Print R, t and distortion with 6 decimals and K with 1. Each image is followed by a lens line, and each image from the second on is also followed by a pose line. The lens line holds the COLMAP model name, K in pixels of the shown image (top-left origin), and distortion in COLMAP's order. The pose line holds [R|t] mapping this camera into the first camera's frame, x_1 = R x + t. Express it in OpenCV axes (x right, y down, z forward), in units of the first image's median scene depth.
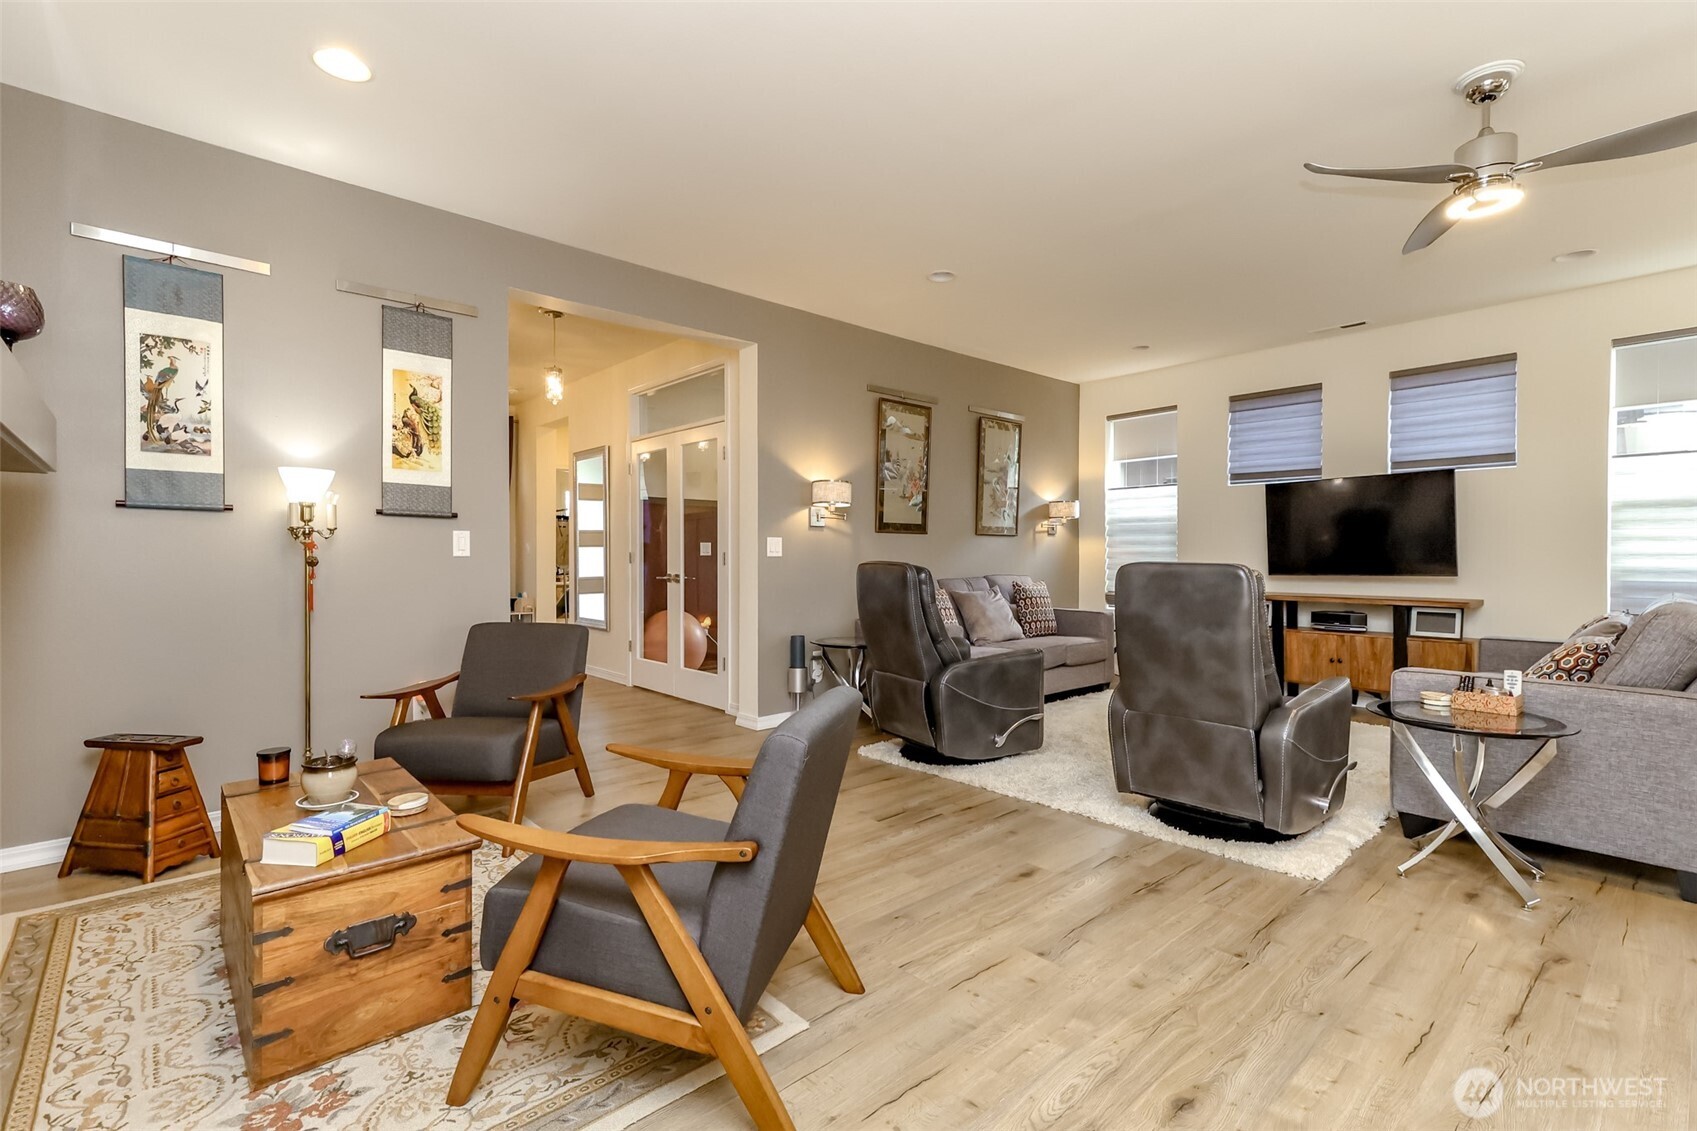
lens RADIAL K [[772.5, 0, 848.3], [0, 772.5, 559.2], [0, 0, 1]] dist [0.018655, 0.001527]
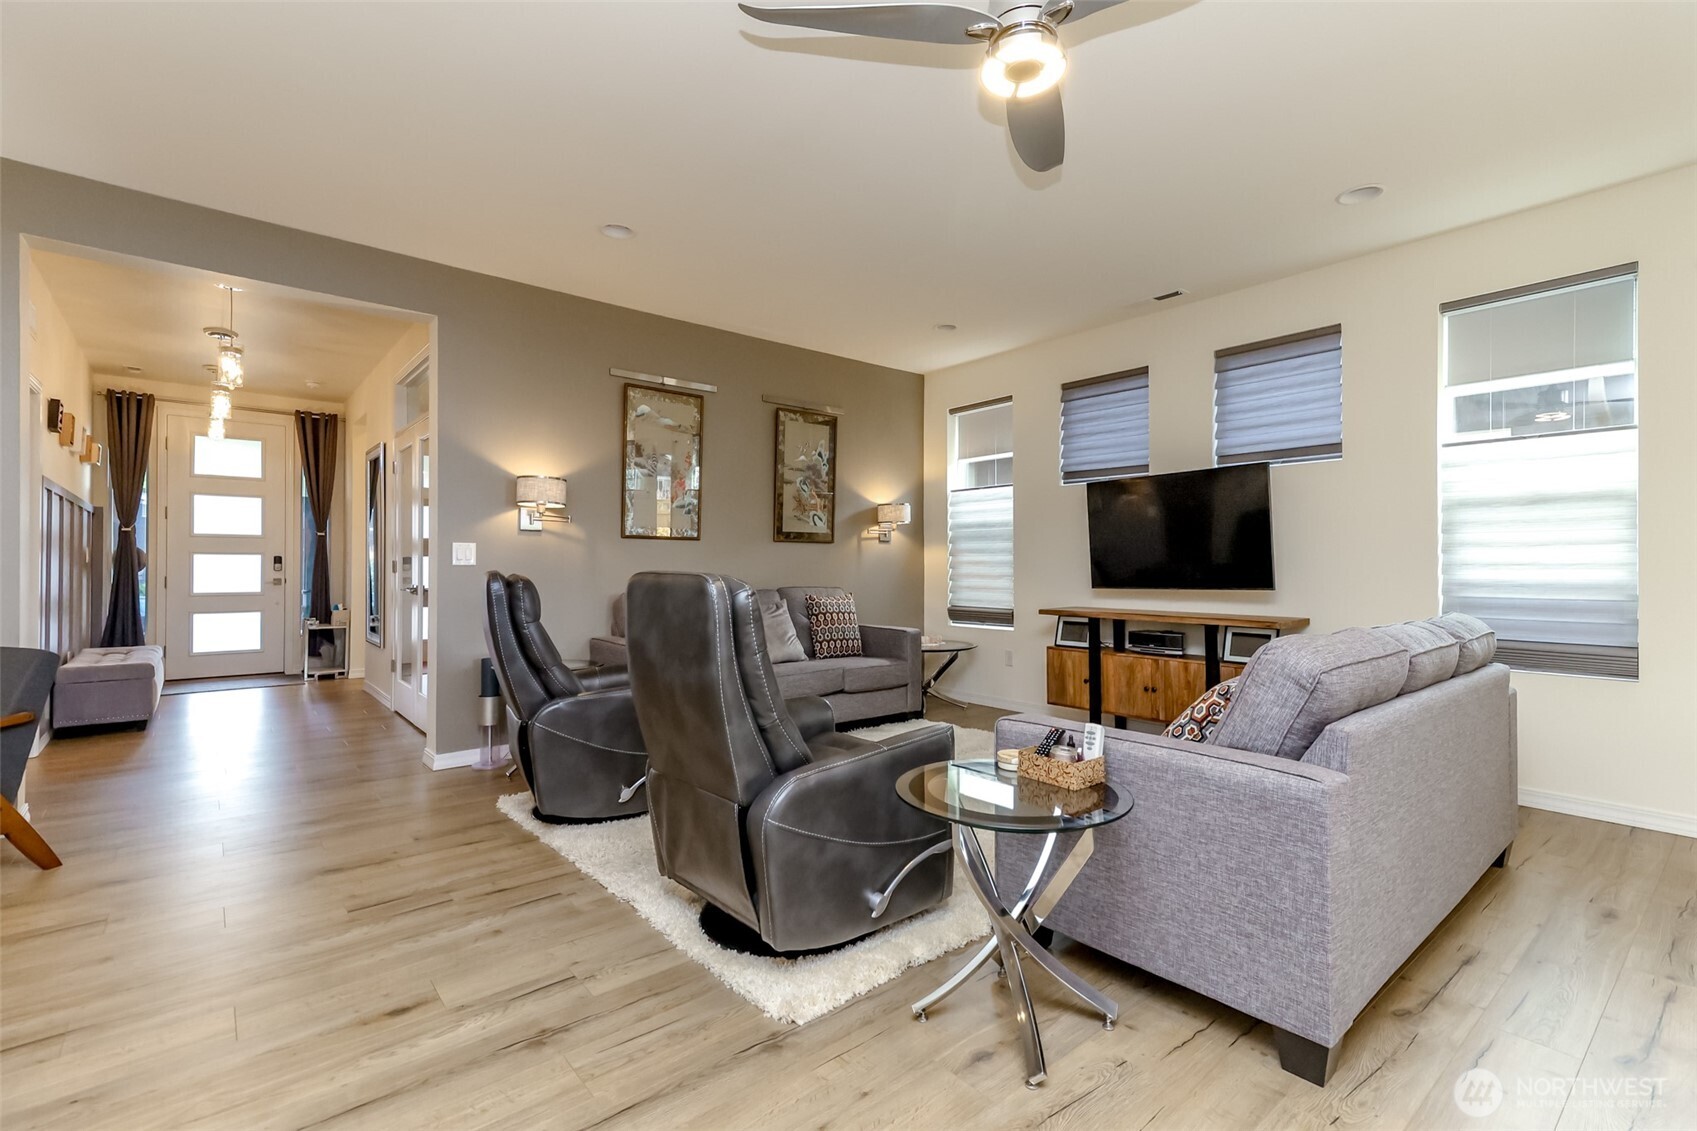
lens RADIAL K [[772.5, 0, 848.6], [0, 772.5, 559.3], [0, 0, 1]] dist [0.018655, 0.001527]
pose [[0.999499, 0.001659, -0.031598, 0.343815], [-0.002093, 0.999904, -0.013692, 0.000981], [0.031573, 0.013751, 0.999407, 0.151512]]
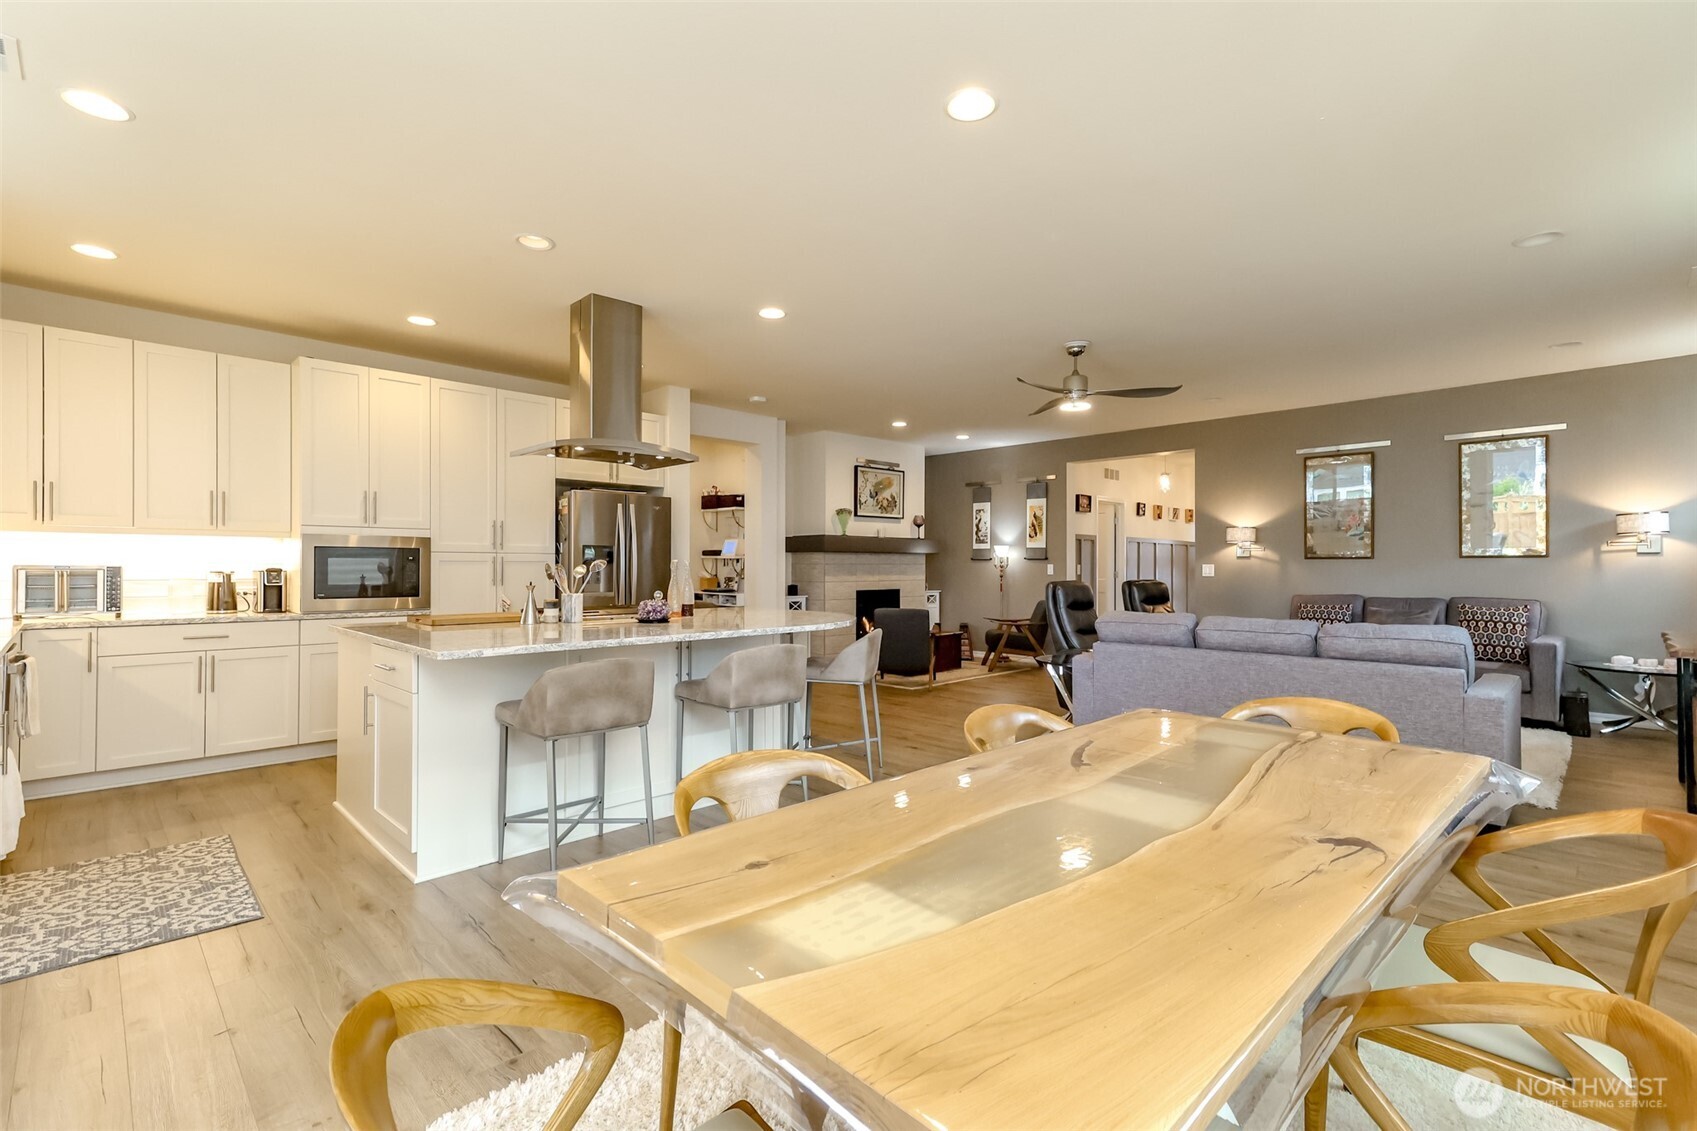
lens RADIAL K [[772.5, 0, 848.3], [0, 772.5, 565.9], [0, 0, 1]] dist [0.018655, 0.001527]
pose [[0.038292, -0.003649, -0.999260, 1.447101], [-0.004889, 0.999981, -0.003839, -0.014154], [0.999255, 0.005032, 0.038274, 0.179880]]
